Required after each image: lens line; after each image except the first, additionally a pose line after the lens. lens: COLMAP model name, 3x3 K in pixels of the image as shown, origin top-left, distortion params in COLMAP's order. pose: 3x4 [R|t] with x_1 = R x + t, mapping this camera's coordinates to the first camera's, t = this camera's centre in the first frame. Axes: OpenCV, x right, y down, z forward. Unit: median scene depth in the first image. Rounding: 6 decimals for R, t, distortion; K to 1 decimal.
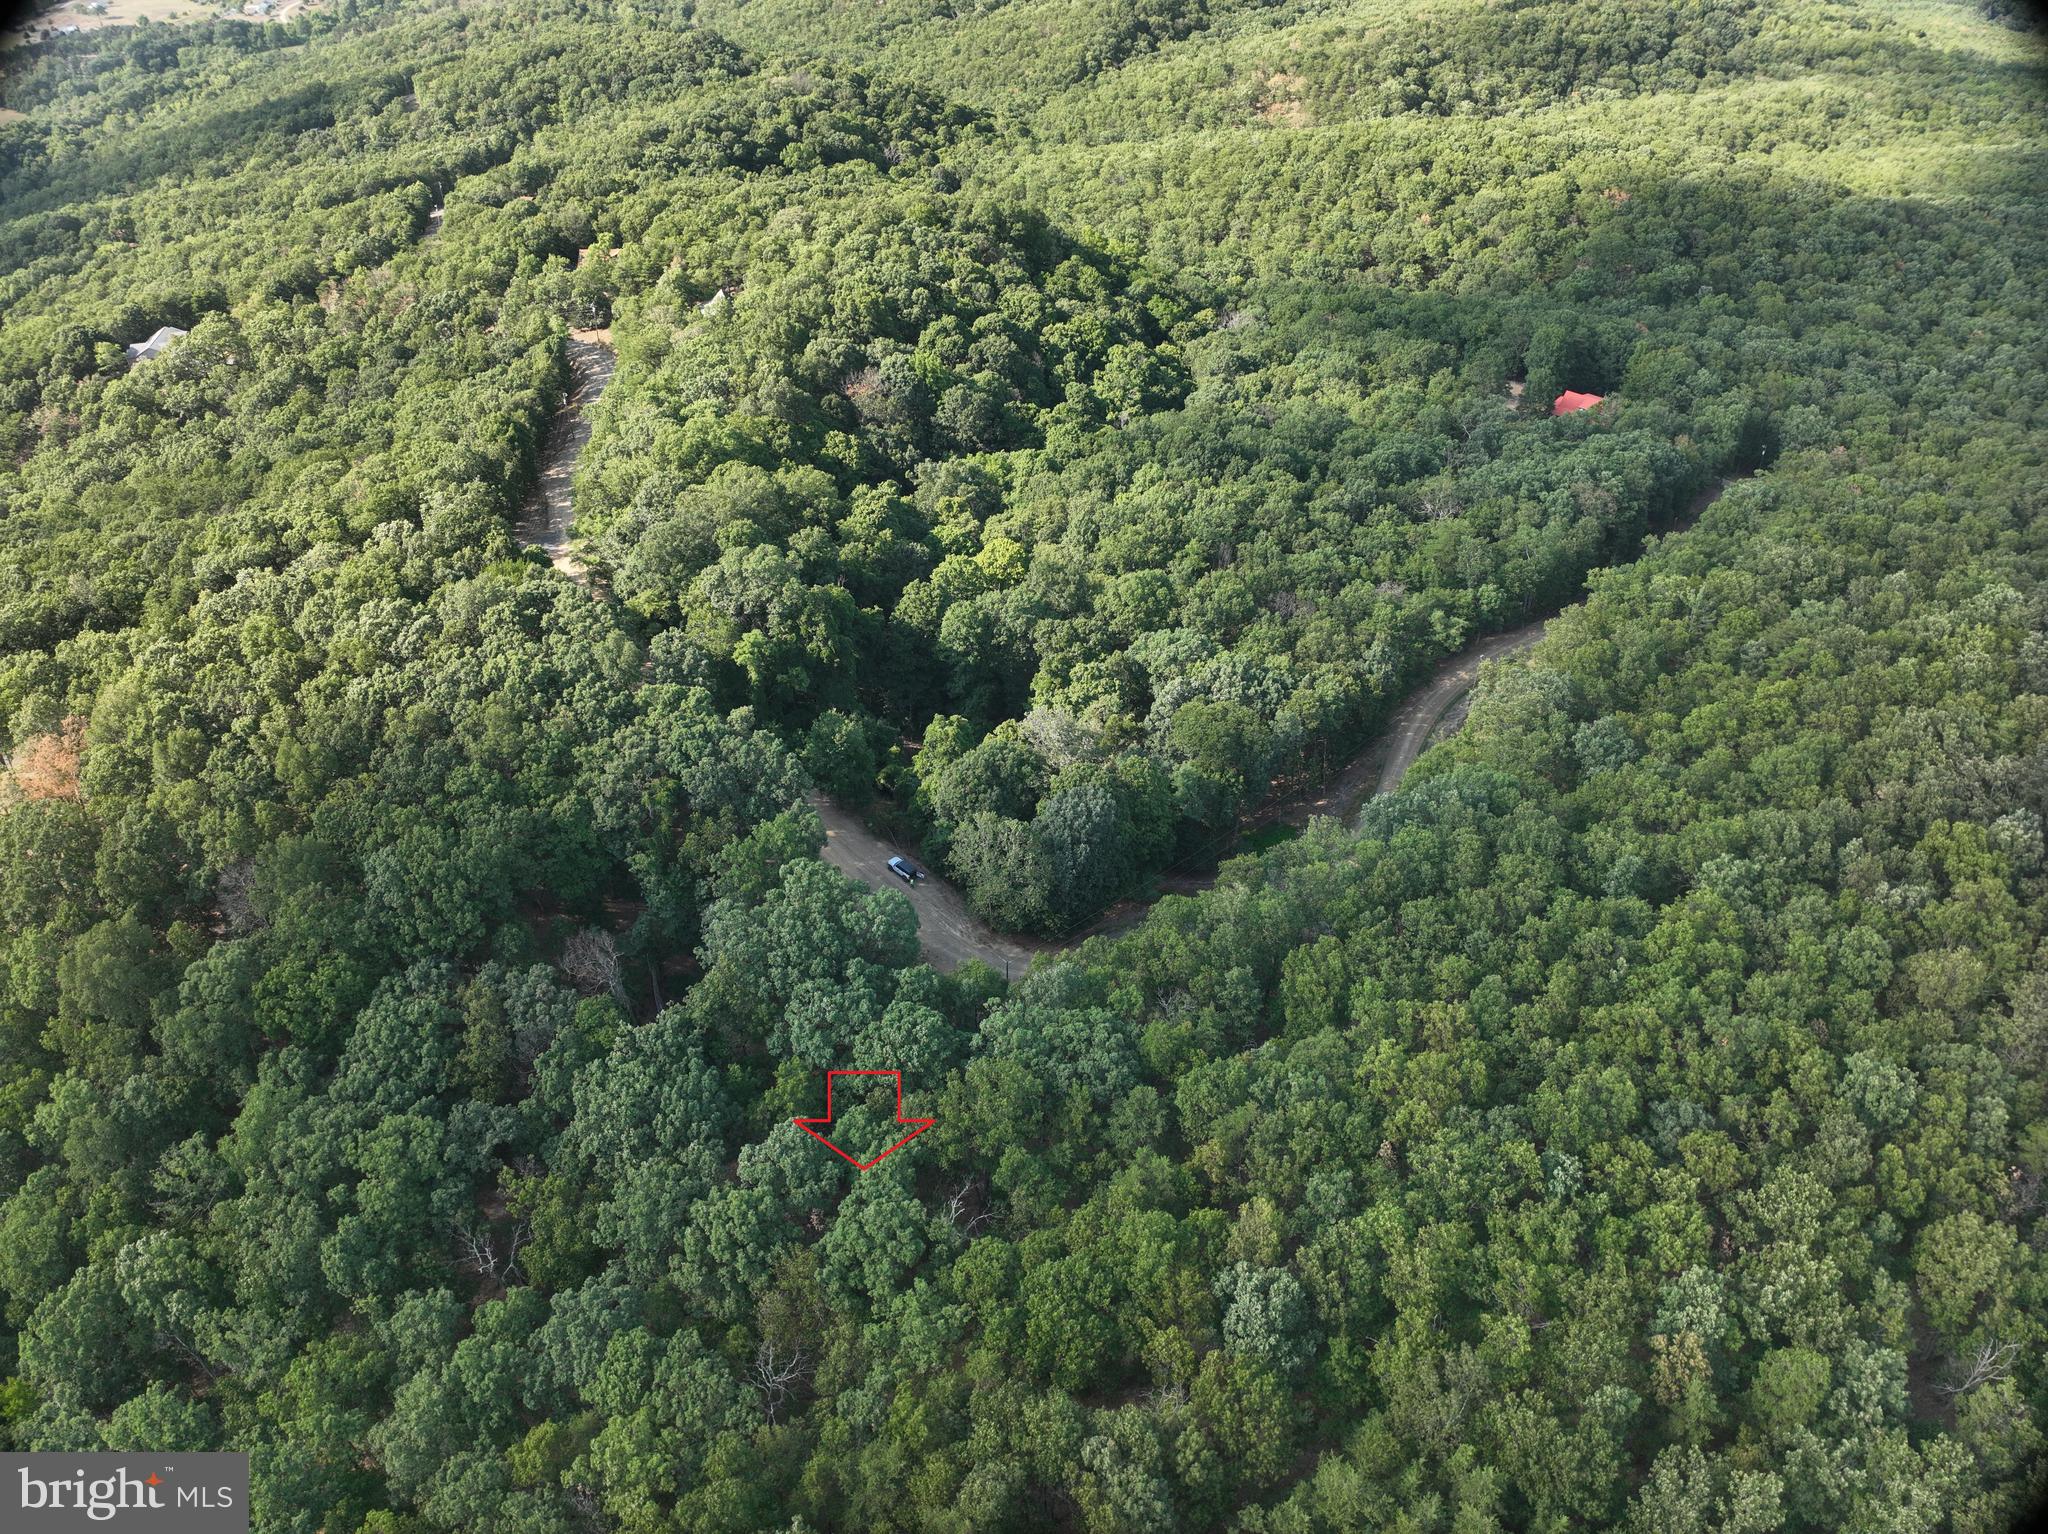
lens RADIAL K [[1410.4, 0, 1024.0], [0, 1410.4, 767.0], [0, 0, 1]] dist [-0.090458, -0.020175]
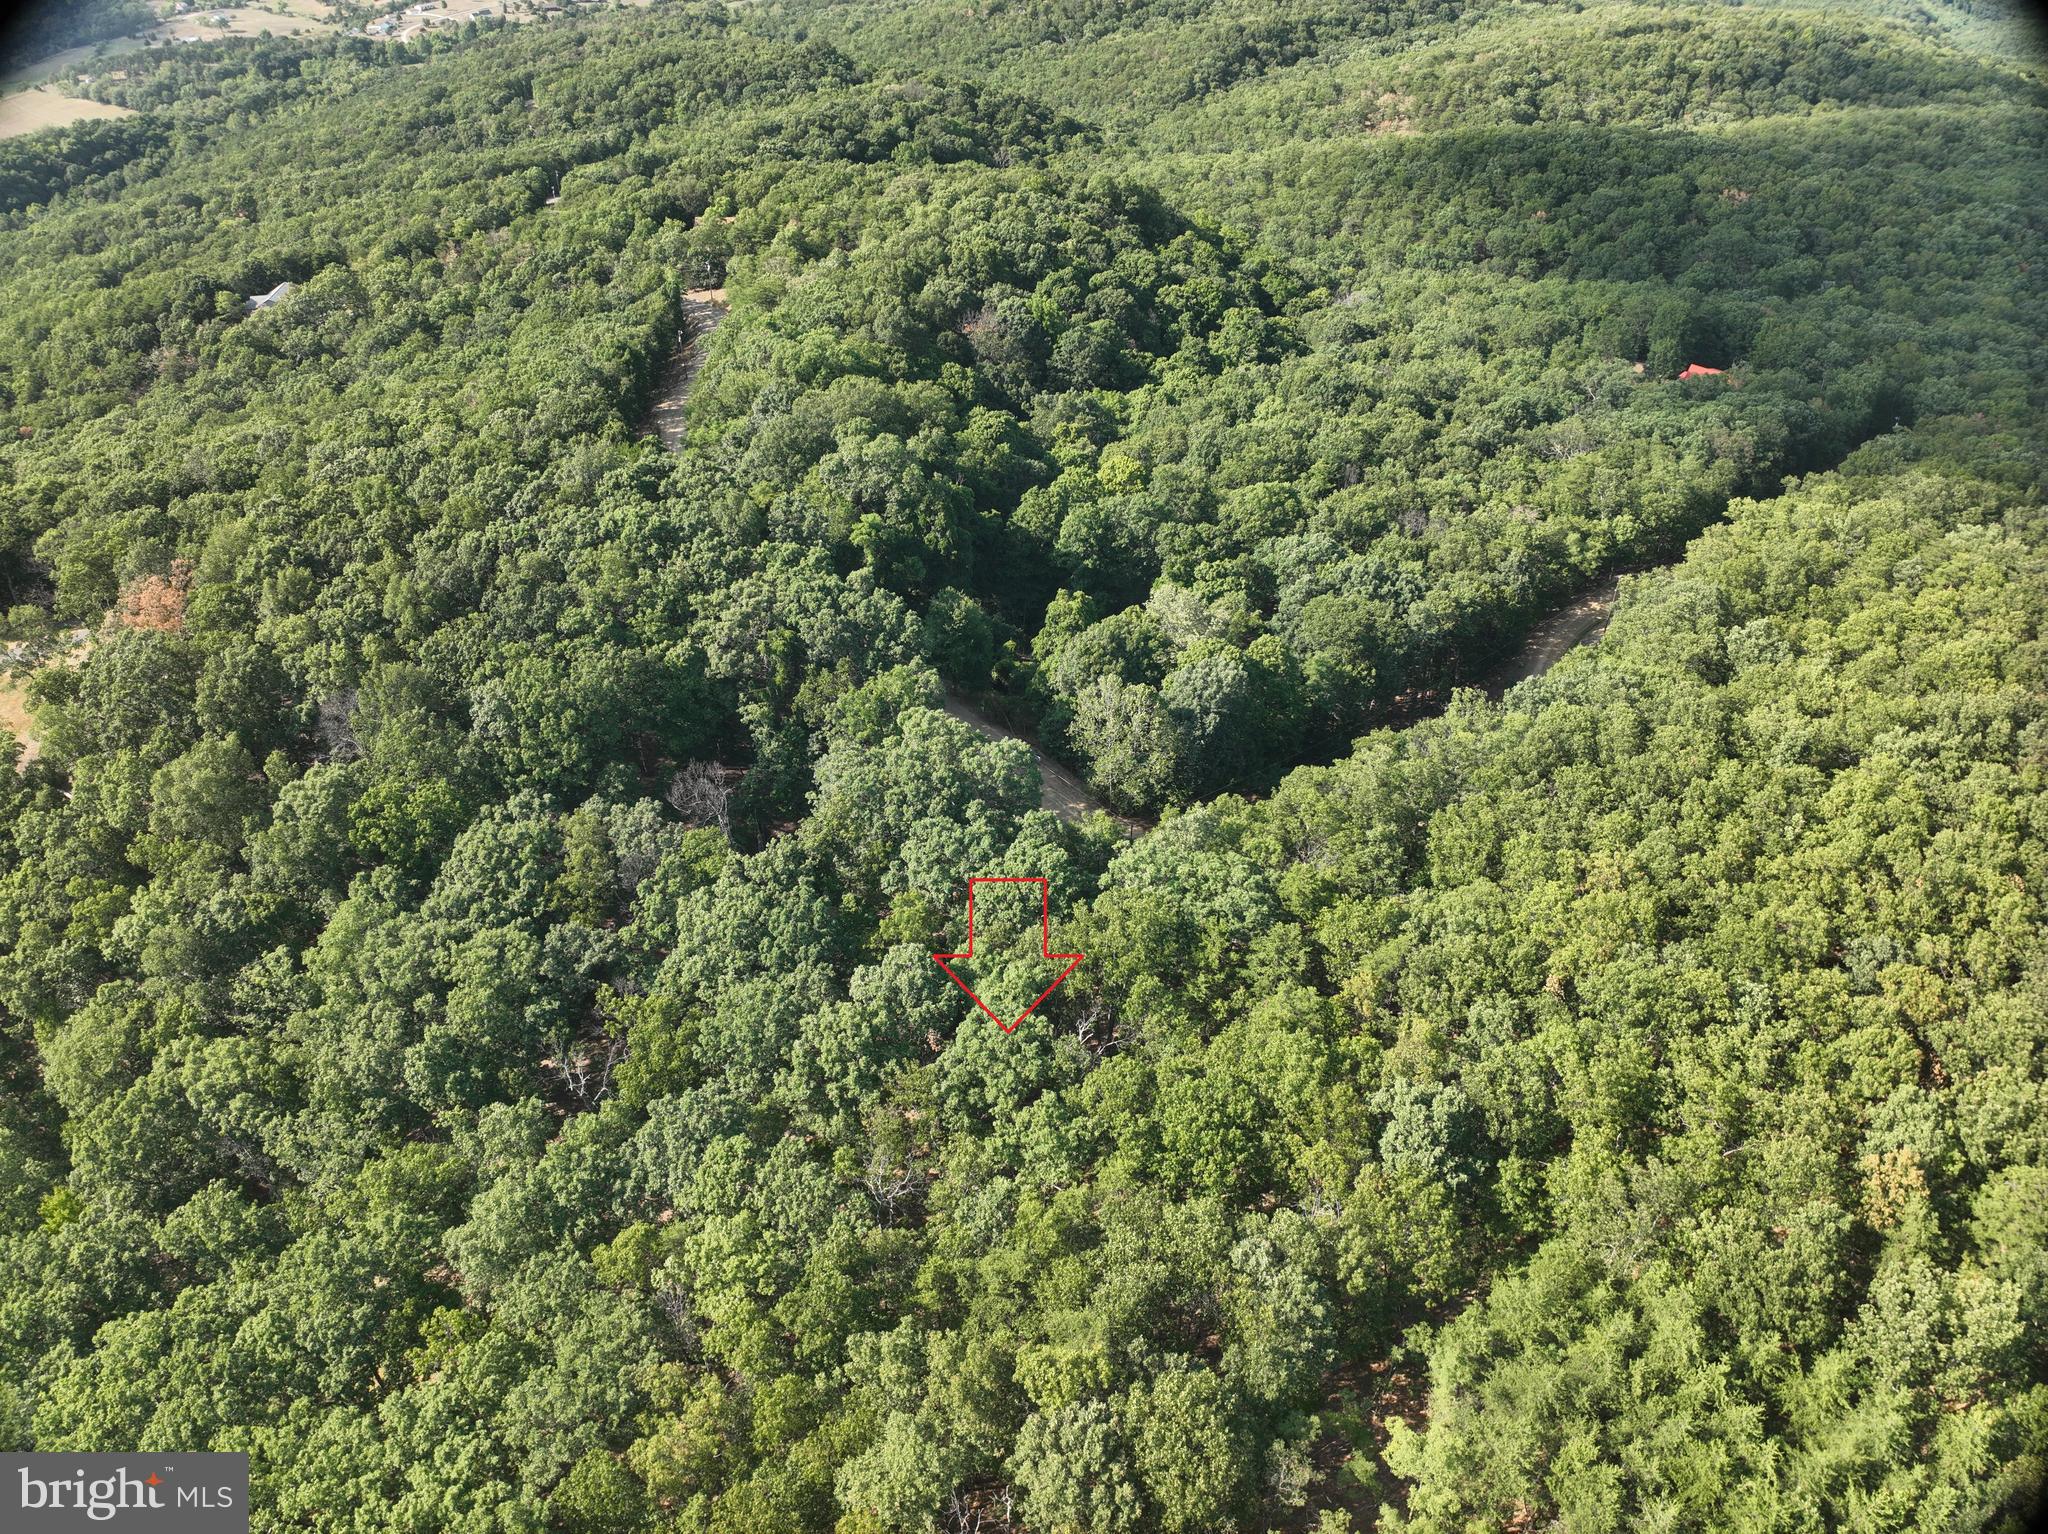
lens RADIAL K [[1416.7, 0, 1030.4], [0, 1416.7, 758.5], [0, 0, 1]] dist [-0.094133, -0.017602]
pose [[0.998155, 0.034481, -0.049976, -0.029925], [-0.036627, 0.998418, -0.042667, 0.120362], [0.048426, 0.044419, 0.997839, 0.036812]]
